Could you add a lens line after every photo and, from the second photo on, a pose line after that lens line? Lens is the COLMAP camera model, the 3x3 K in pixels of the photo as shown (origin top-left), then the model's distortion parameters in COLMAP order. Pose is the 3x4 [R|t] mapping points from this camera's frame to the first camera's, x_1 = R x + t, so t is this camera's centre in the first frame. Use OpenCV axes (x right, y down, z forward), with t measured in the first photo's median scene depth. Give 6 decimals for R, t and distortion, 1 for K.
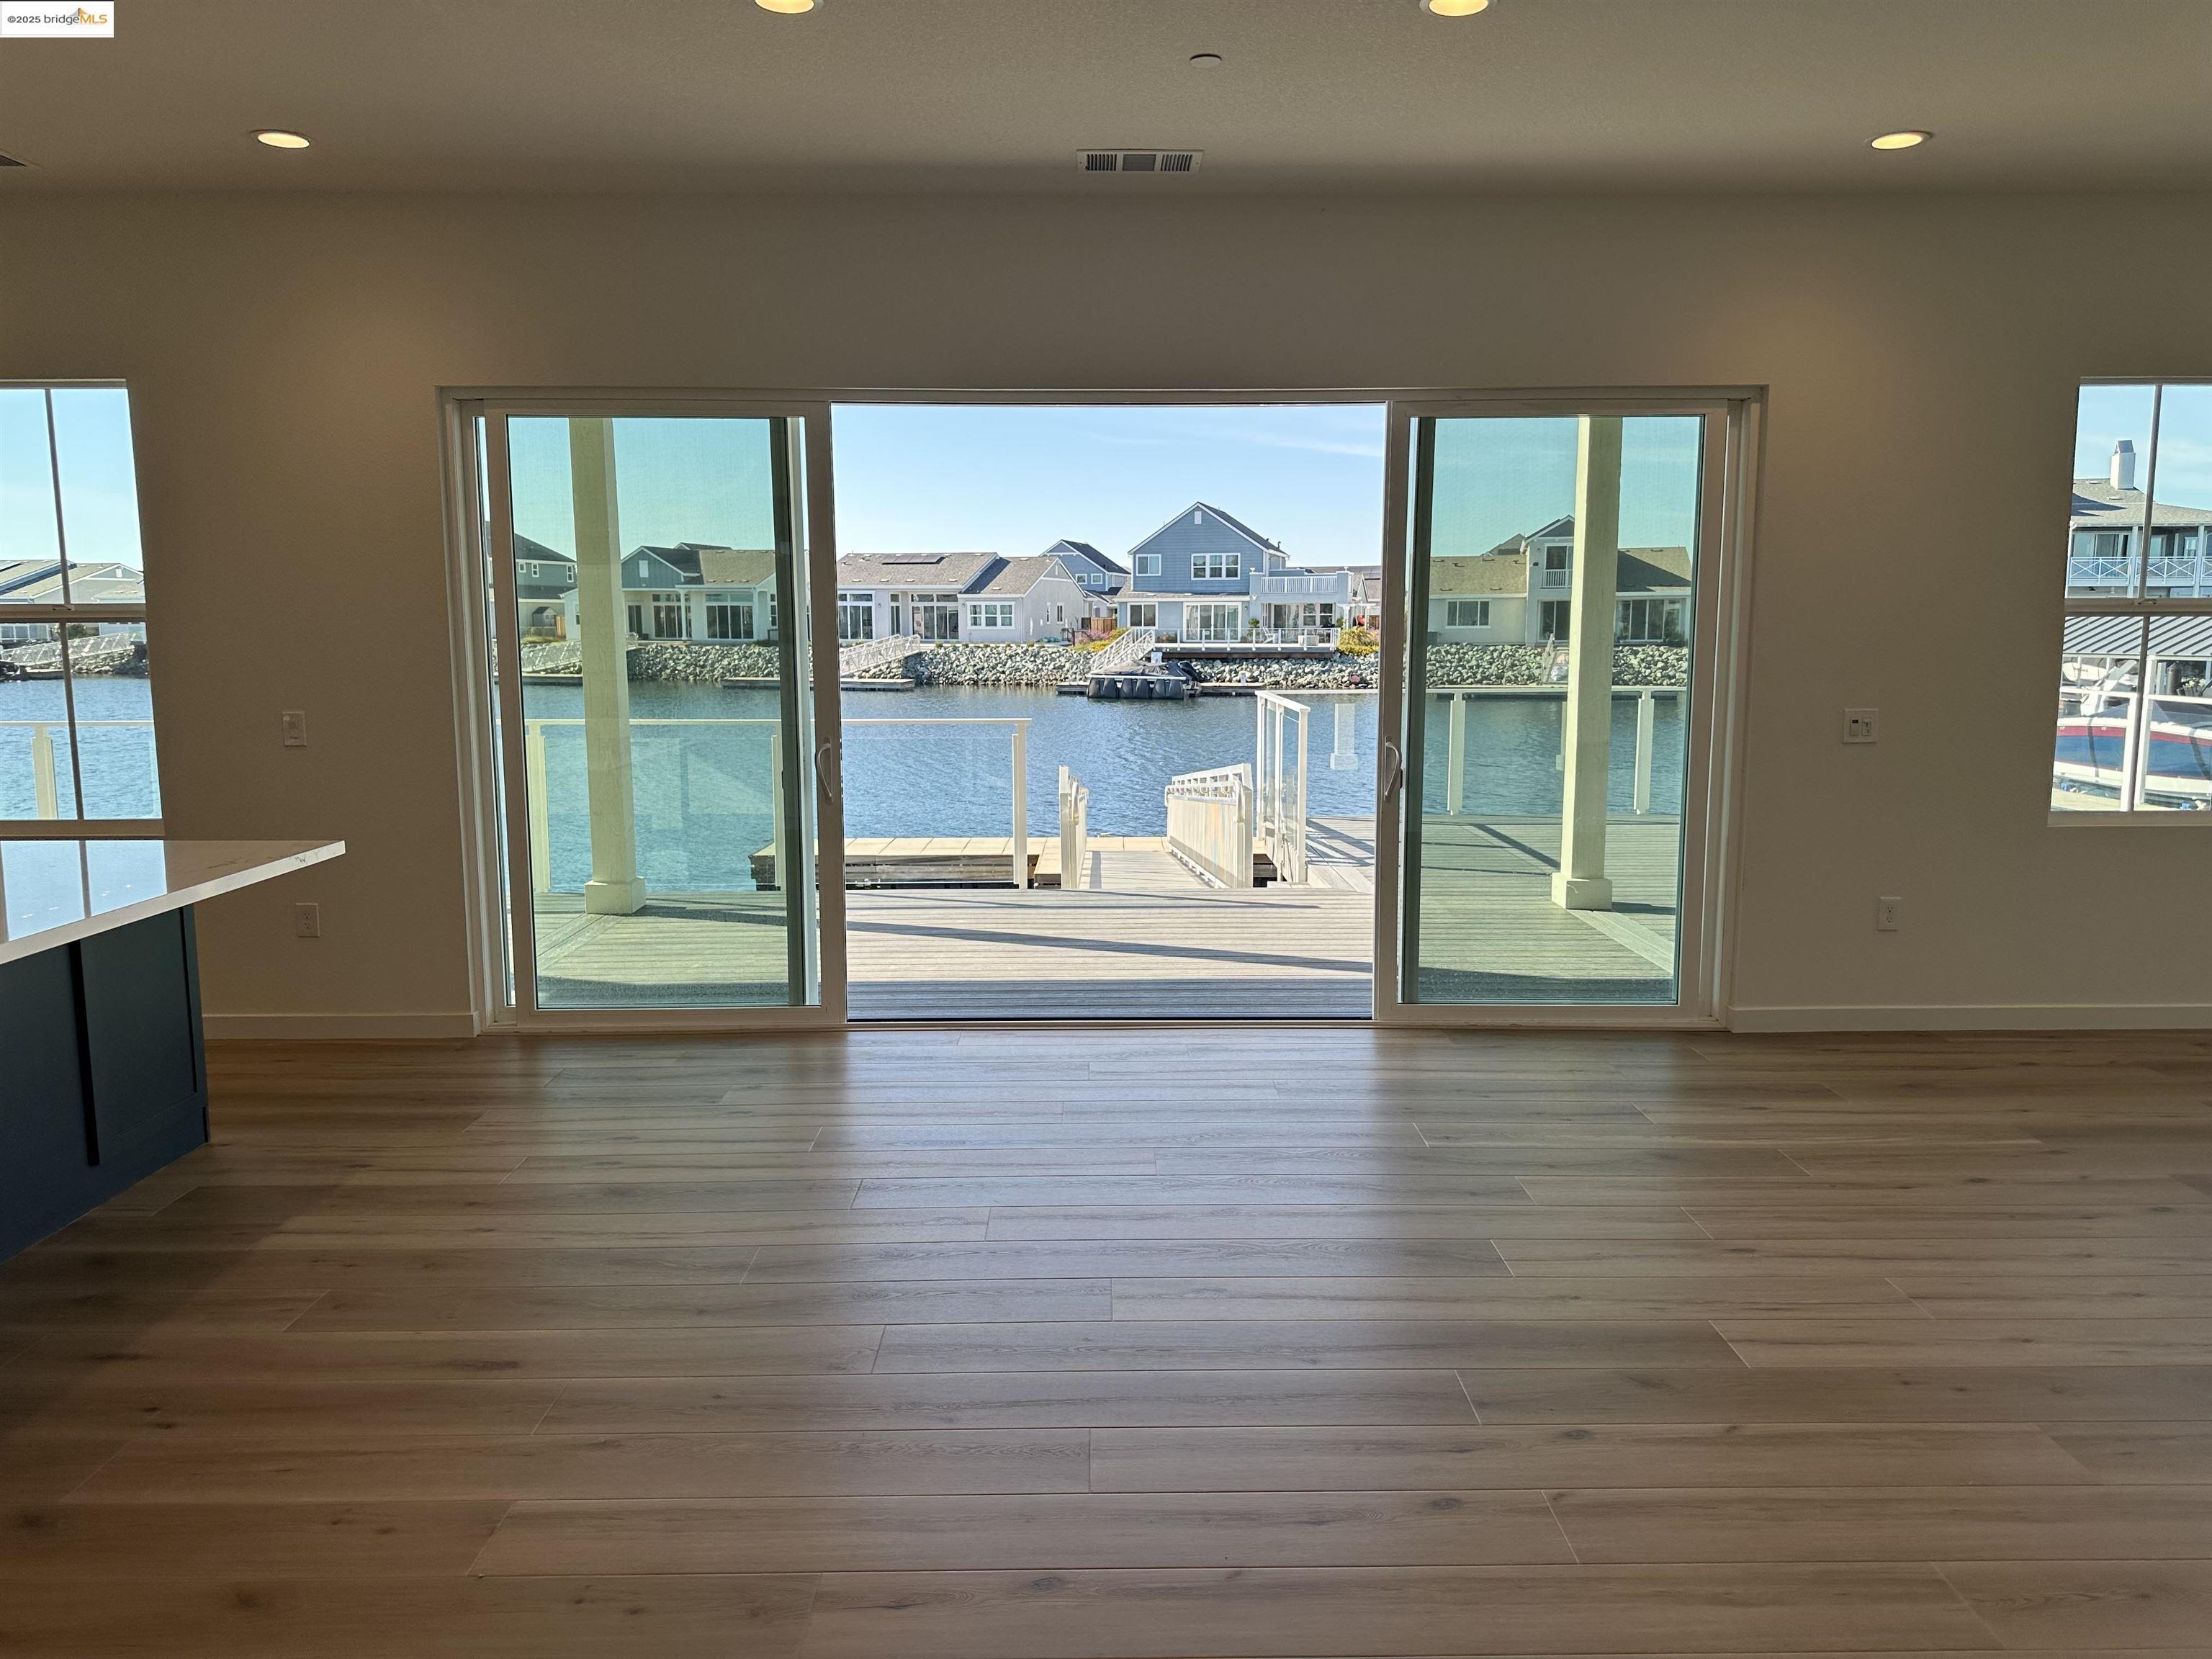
lens RADIAL K [[1544.9, 0, 1103.3], [0, 1544.9, 815.3], [0, 0, 1]] dist [0.078001, -0.091692]
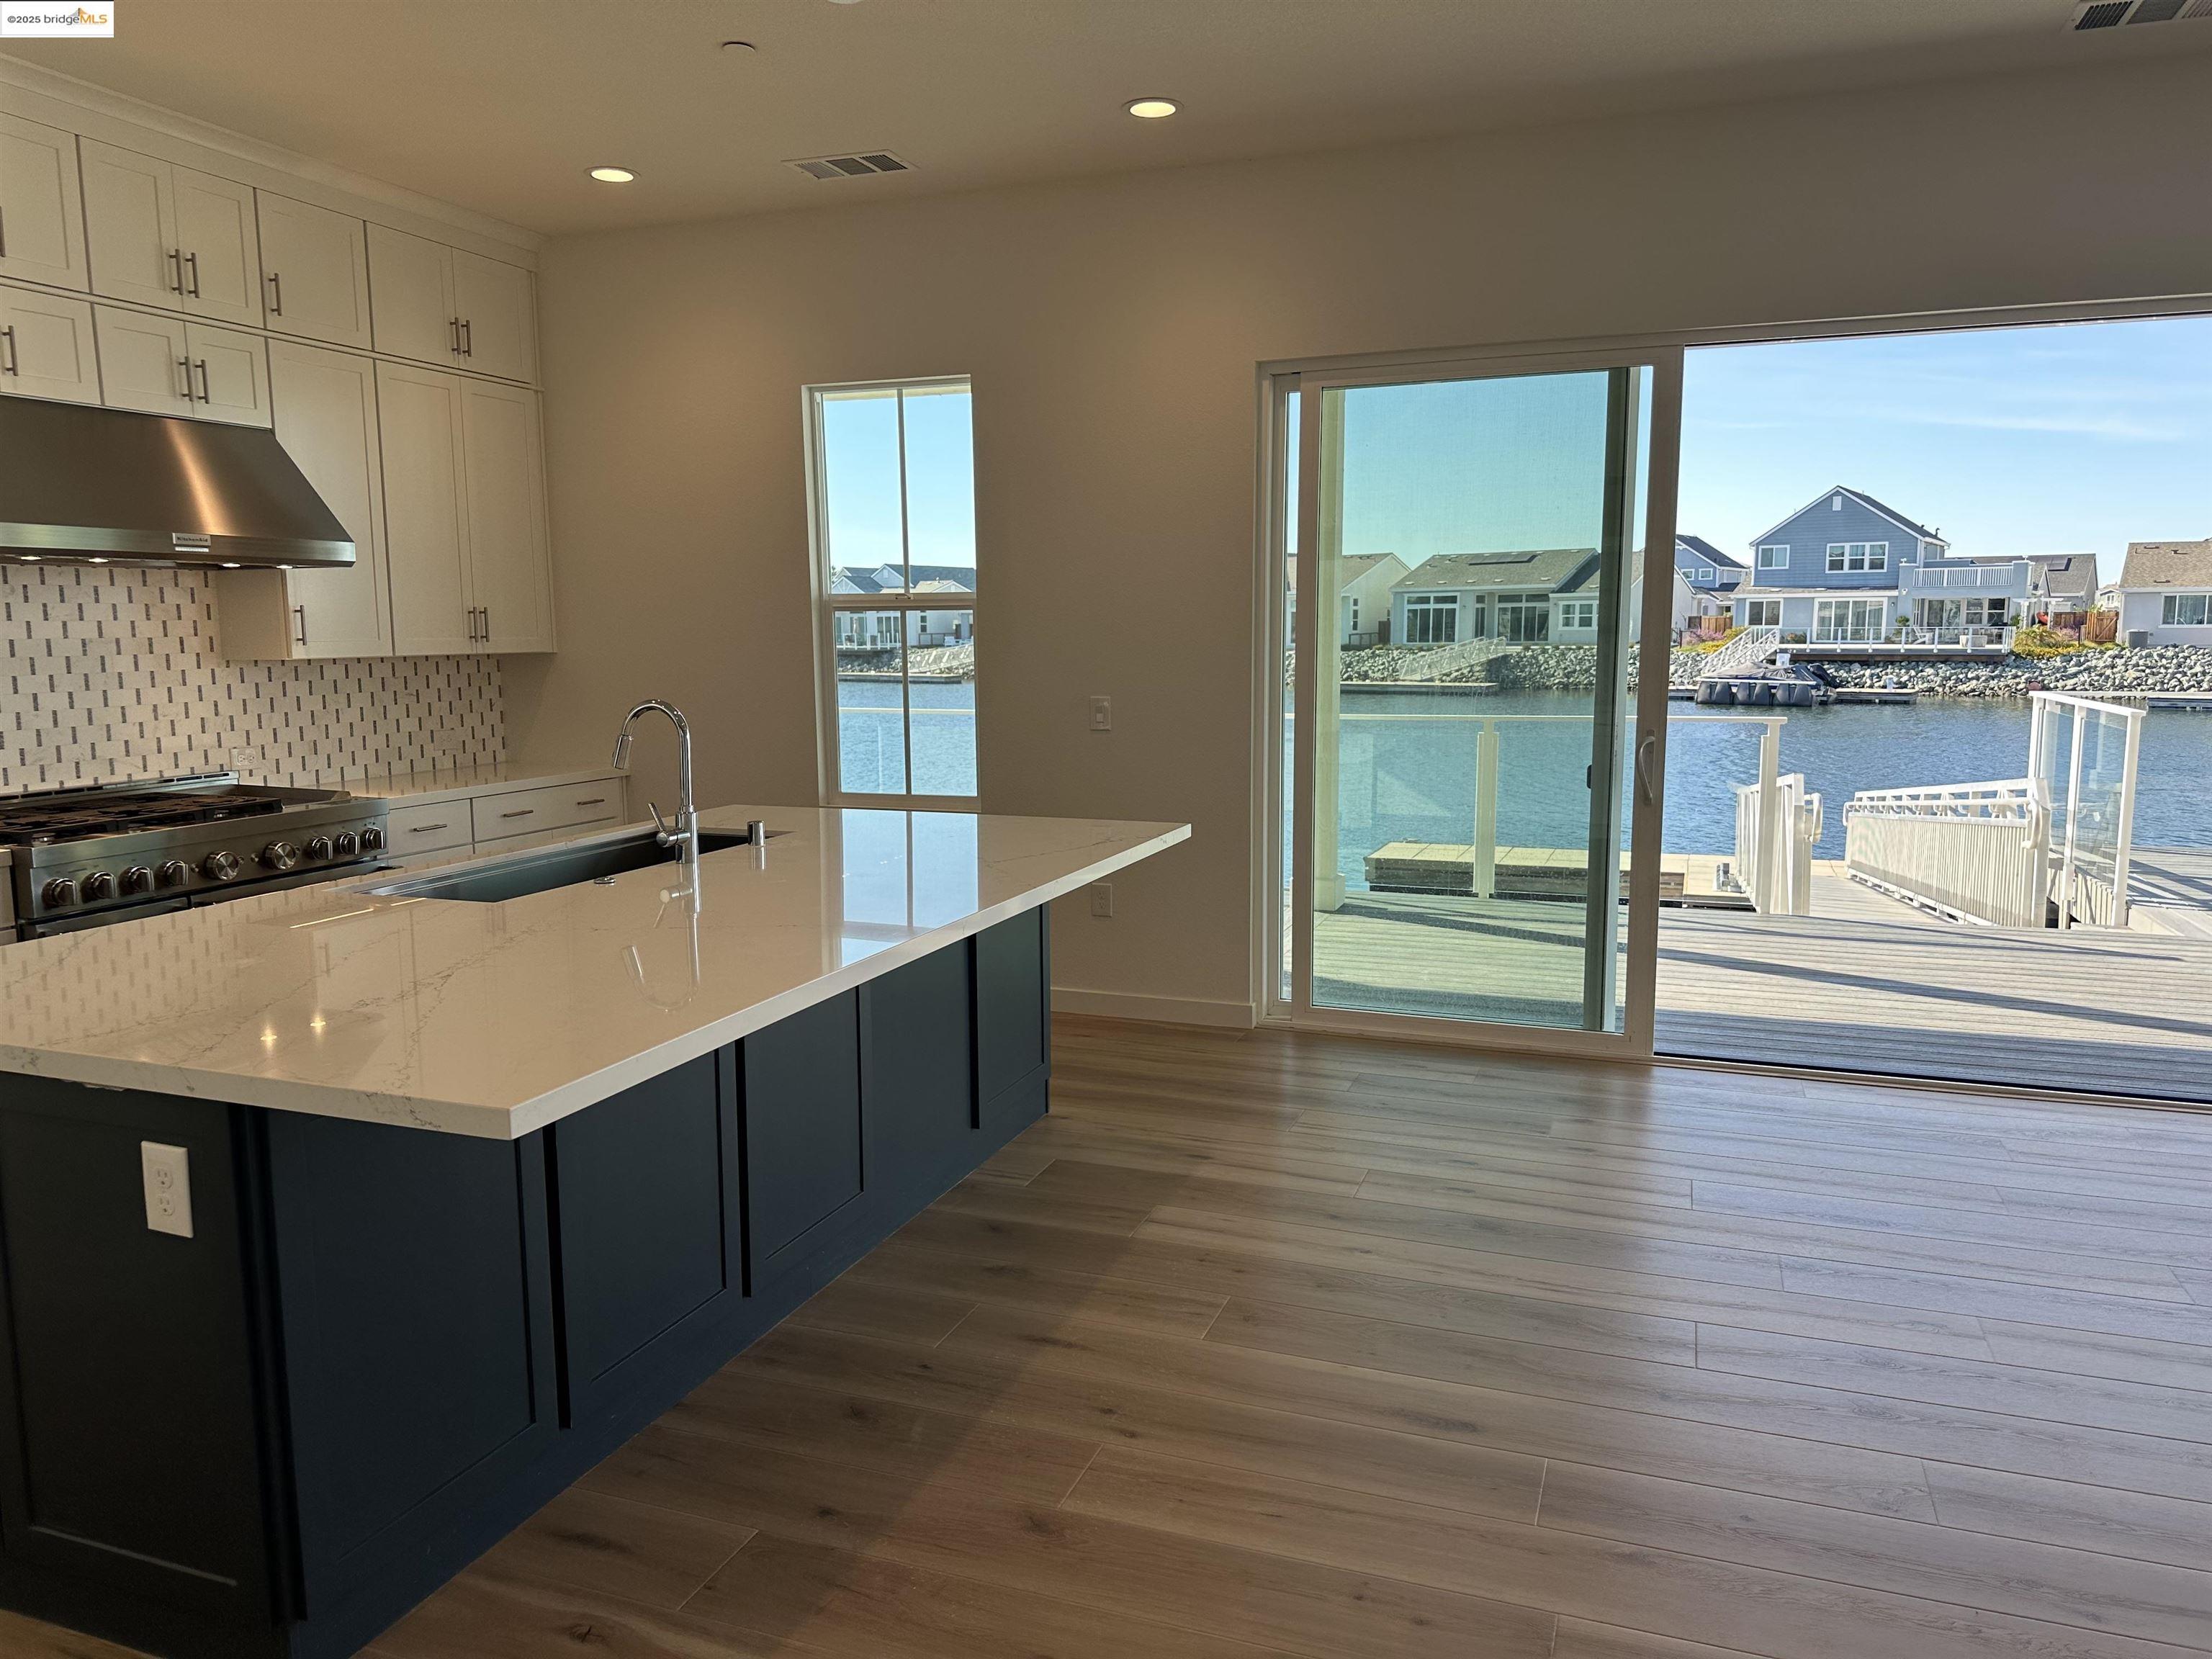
lens RADIAL K [[1544.9, 0, 1089.1], [0, 1544.9, 828.3], [0, 0, 1]] dist [0.078001, -0.091692]
pose [[0.931894, 0.044538, -0.359986, -0.150685], [-0.042368, 0.999005, 0.013919, 0.006504], [0.360248, 0.002281, 0.932854, 0.057214]]
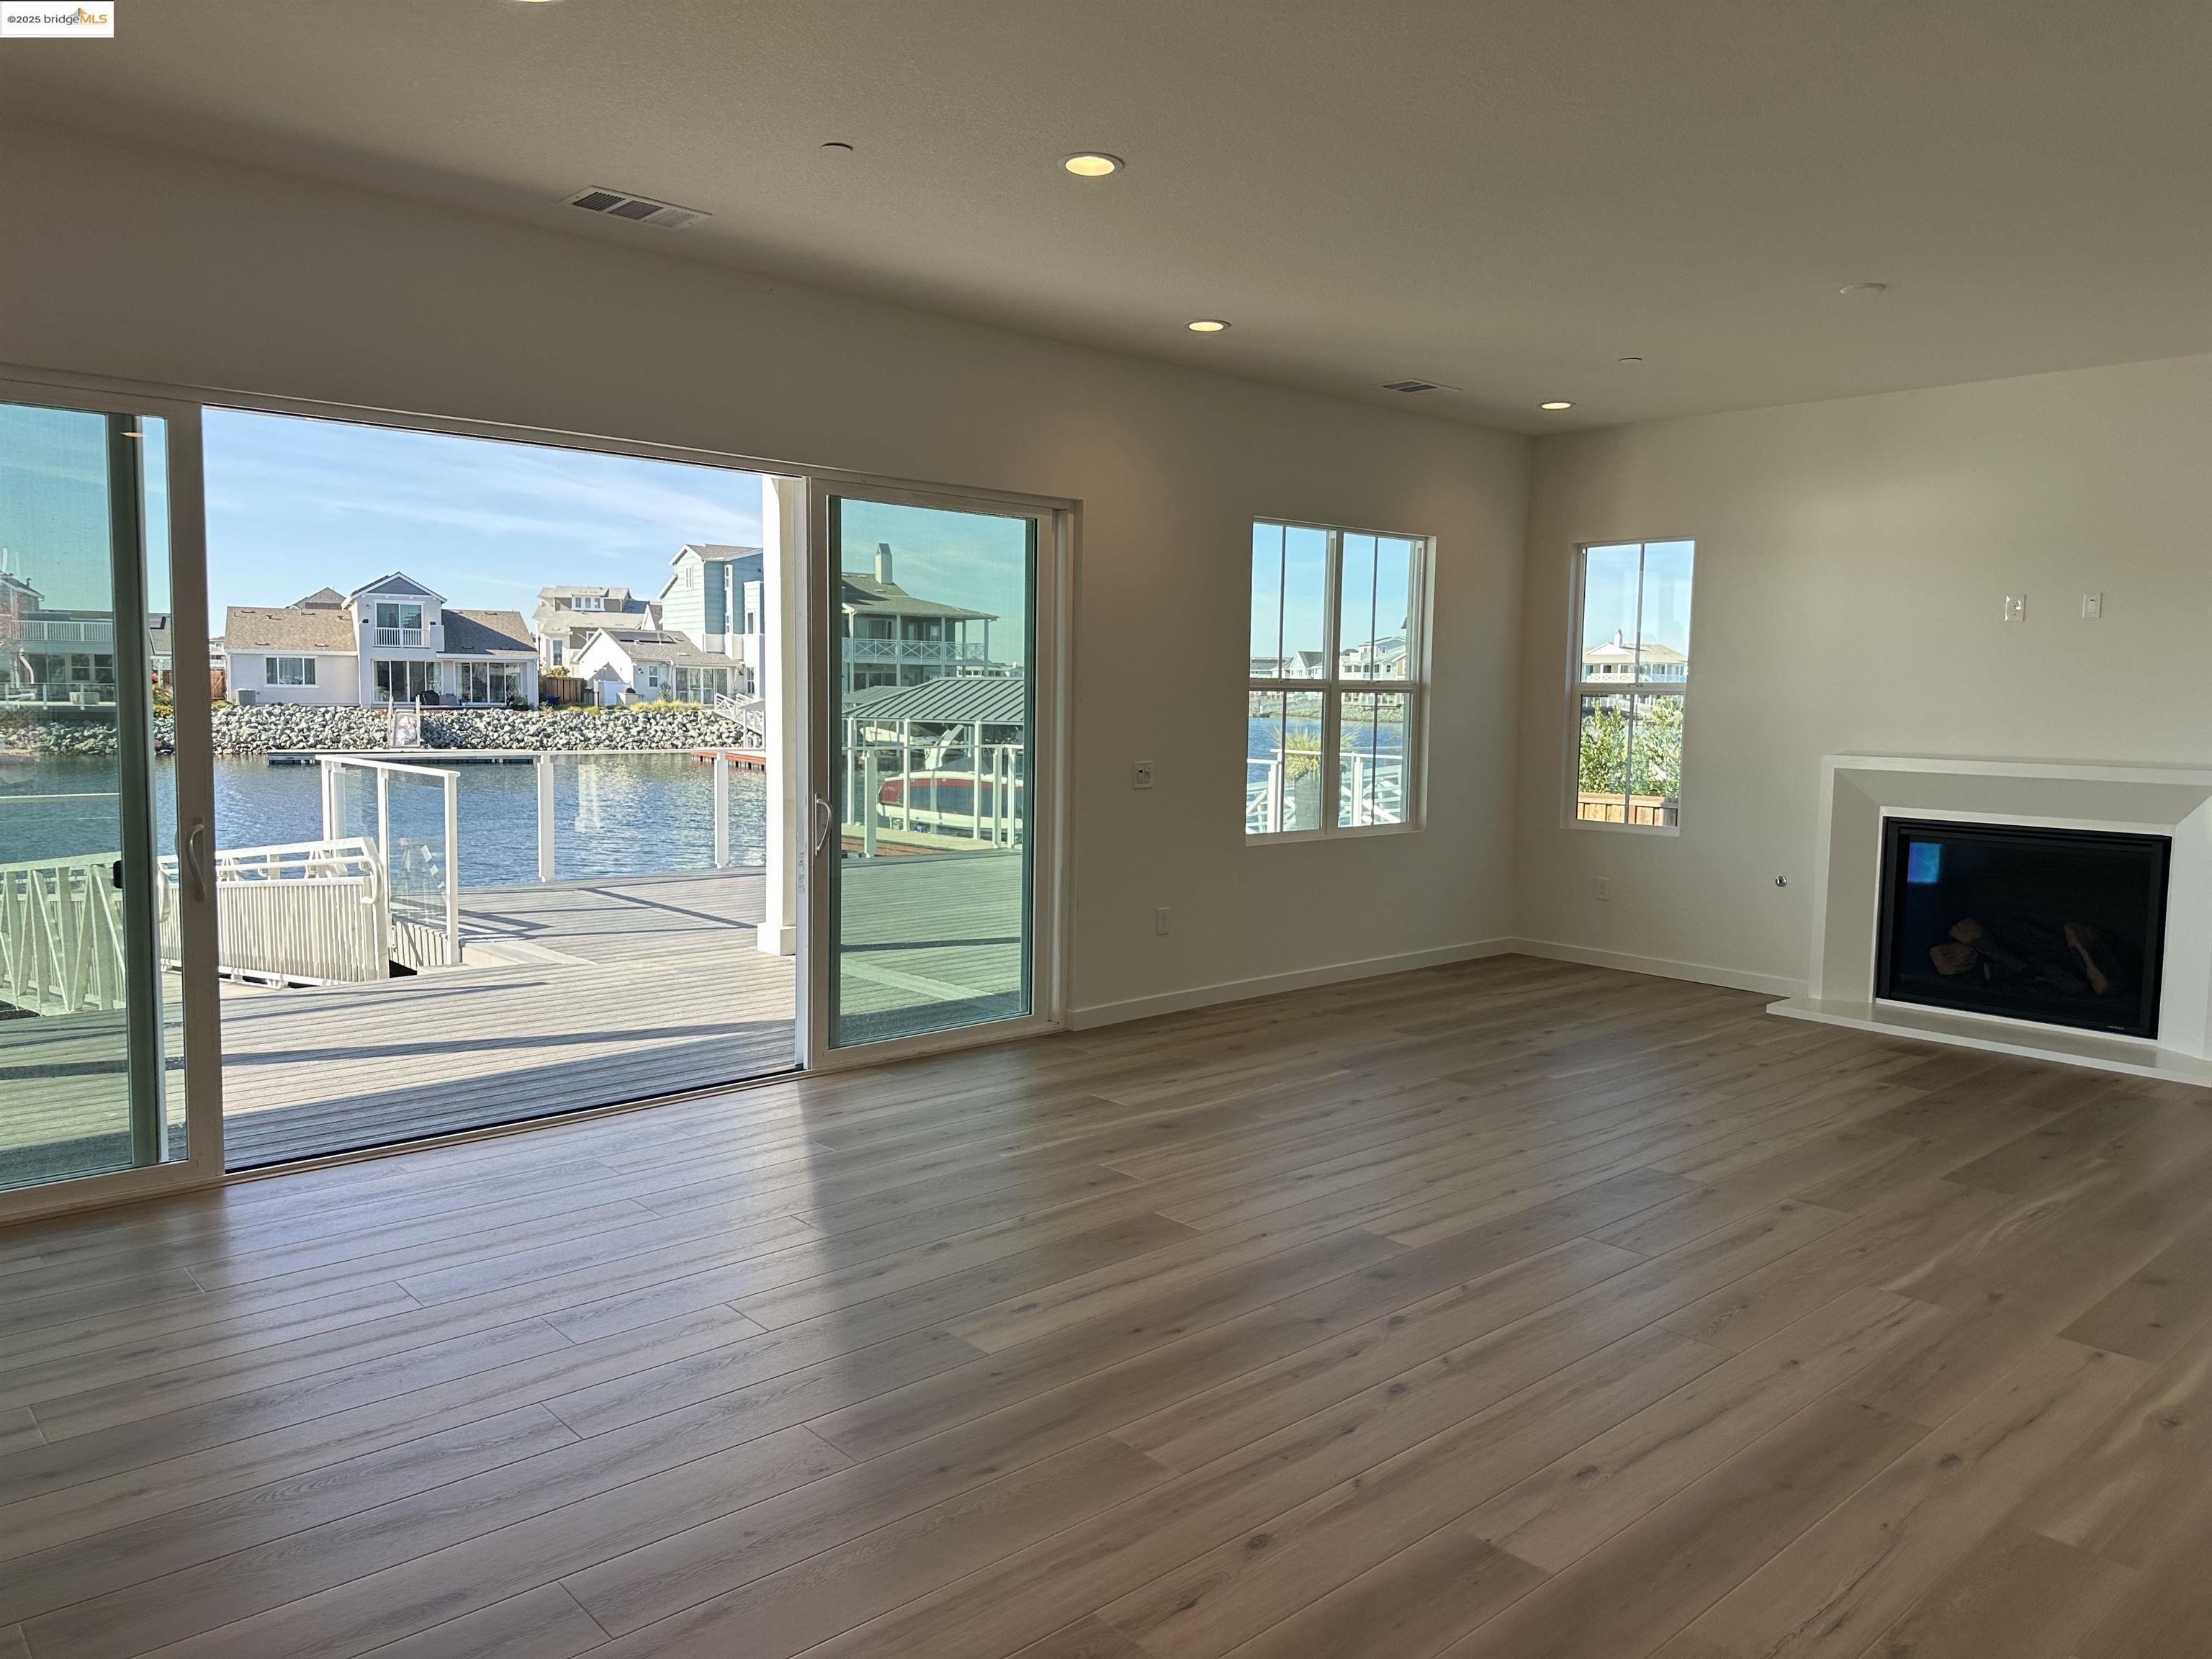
lens RADIAL K [[1544.9, 0, 1110.4], [0, 1544.9, 815.1], [0, 0, 1]] dist [0.078001, -0.091692]
pose [[0.747460, -0.040142, 0.663093, -0.352363], [0.066996, 0.997639, -0.015126, -0.007983], [-0.660919, 0.055731, 0.748385, 0.085294]]
